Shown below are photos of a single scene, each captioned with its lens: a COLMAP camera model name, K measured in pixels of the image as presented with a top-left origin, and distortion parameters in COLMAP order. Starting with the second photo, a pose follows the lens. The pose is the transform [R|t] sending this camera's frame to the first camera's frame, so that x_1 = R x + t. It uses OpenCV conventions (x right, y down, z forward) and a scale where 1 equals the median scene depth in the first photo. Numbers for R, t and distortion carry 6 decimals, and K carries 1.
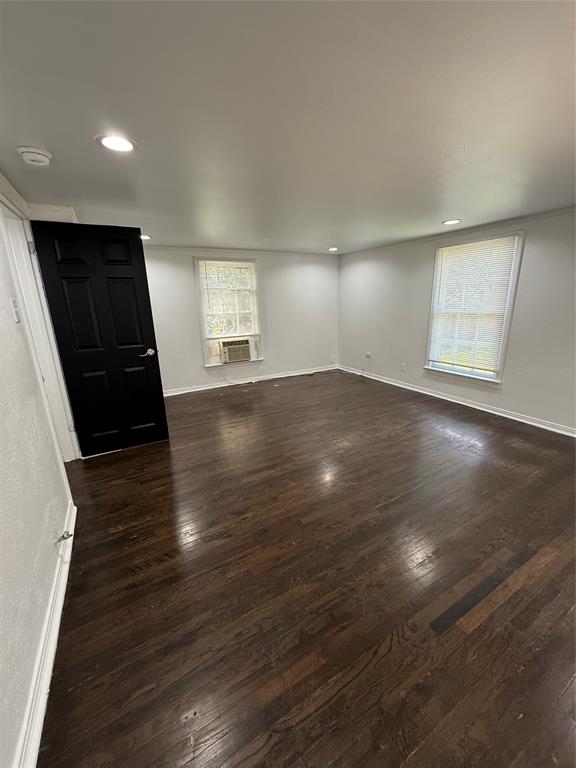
lens RADIAL K [[308.5, 0, 288.9], [0, 308.5, 384.3], [0, 0, 1]] dist [0.000100, -0.000001]
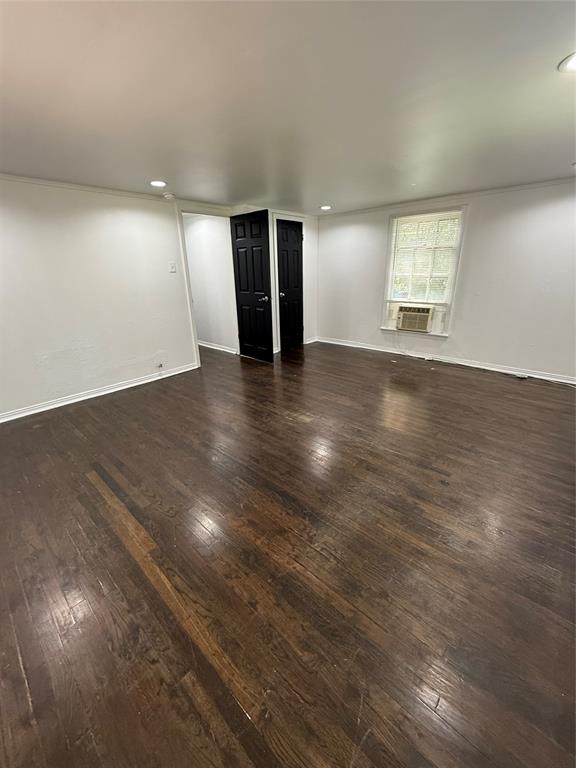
lens RADIAL K [[308.5, 0, 287.7], [0, 308.5, 385.9], [0, 0, 1]] dist [0.000100, -0.000001]
pose [[0.306395, 0.356983, -0.882432, 0.721978], [-0.244551, 0.925422, 0.289462, -0.120985], [0.919955, 0.127110, 0.370845, 0.434565]]
